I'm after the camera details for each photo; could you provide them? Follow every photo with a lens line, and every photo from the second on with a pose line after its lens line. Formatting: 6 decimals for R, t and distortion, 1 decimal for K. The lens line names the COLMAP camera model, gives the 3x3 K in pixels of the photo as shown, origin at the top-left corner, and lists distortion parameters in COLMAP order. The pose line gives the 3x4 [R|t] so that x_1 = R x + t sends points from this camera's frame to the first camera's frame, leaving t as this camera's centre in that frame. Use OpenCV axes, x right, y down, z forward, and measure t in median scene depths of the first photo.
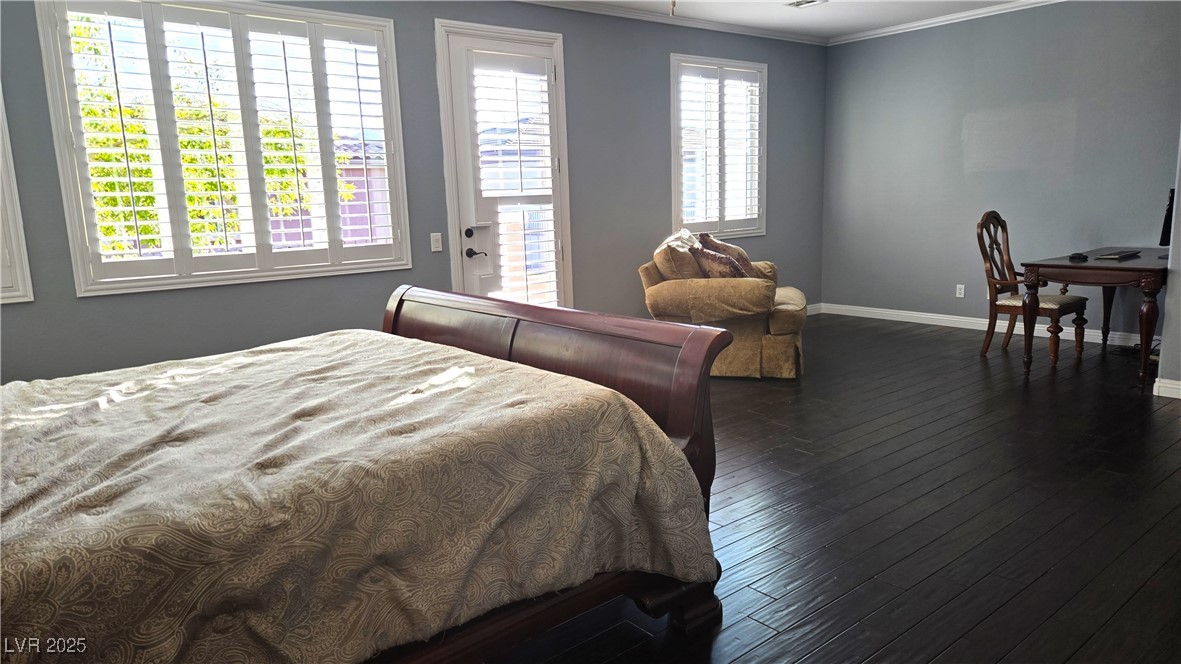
lens RADIAL K [[786.5, 0, 590.5], [0, 786.5, 332.0], [0, 0, 1]] dist [0.005908, 0.000021]
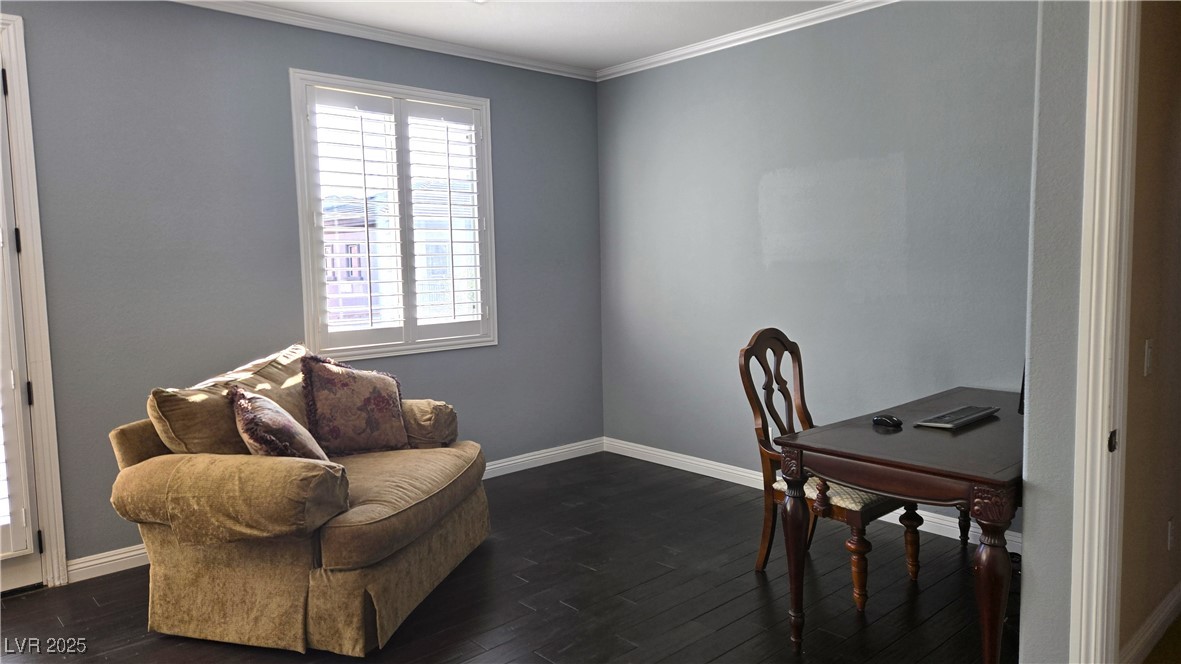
lens RADIAL K [[786.5, 0, 590.5], [0, 786.5, 332.0], [0, 0, 1]] dist [0.005908, 0.000021]
pose [[0.997359, 0.009264, 0.072030, 0.298281], [-0.002736, 0.995919, -0.090209, -0.086413], [-0.072572, 0.089774, 0.993315, 0.373271]]
